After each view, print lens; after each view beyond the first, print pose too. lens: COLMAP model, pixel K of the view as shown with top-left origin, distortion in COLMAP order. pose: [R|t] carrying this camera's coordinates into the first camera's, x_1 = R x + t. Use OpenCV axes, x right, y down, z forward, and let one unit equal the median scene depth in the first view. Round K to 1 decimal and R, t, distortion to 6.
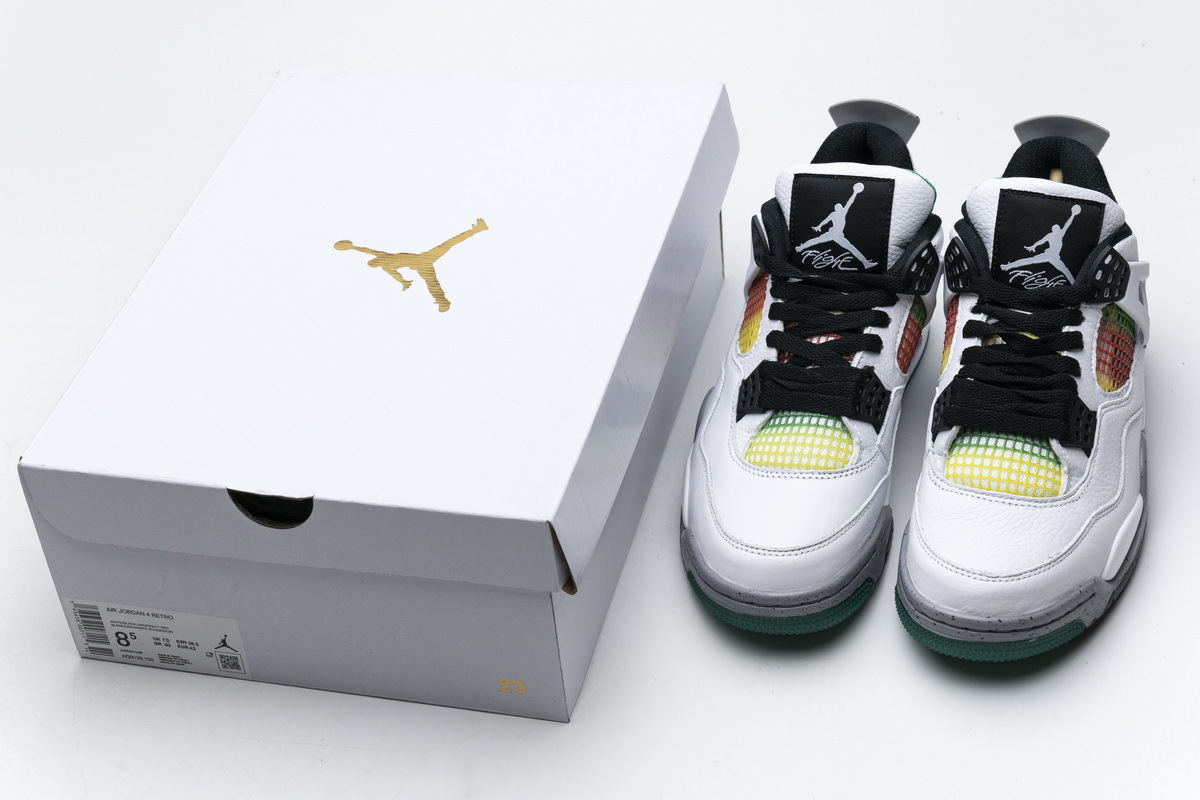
lens RADIAL K [[2184.7, 0, 600.0], [0, 2184.7, 400.0], [0, 0, 1]] dist [0.022869, 0.156963]
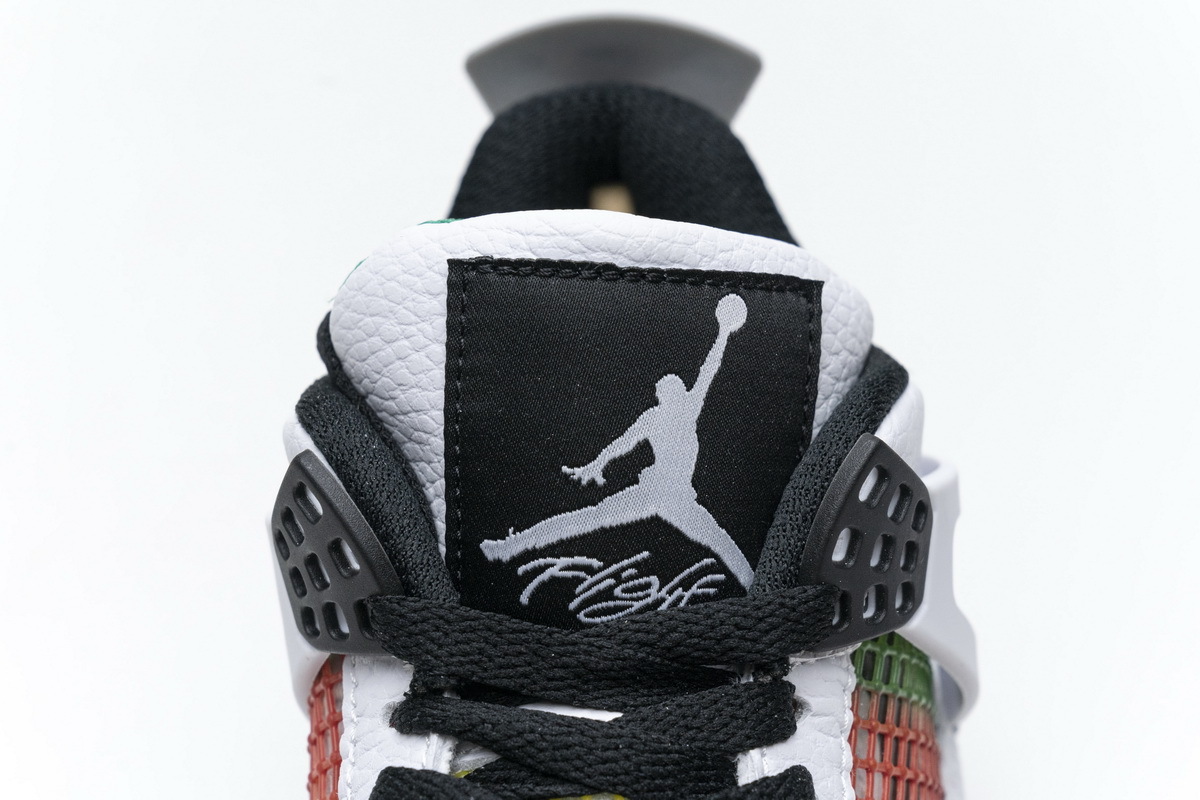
lens RADIAL K [[2184.7, 0, 600.0], [0, 2184.7, 400.0], [0, 0, 1]] dist [0.022869, 0.156963]
pose [[0.960527, -0.098804, 0.260049, 0.129933], [0.110918, 0.993305, -0.032292, -0.069015], [-0.255117, 0.059861, 0.965055, 0.740597]]
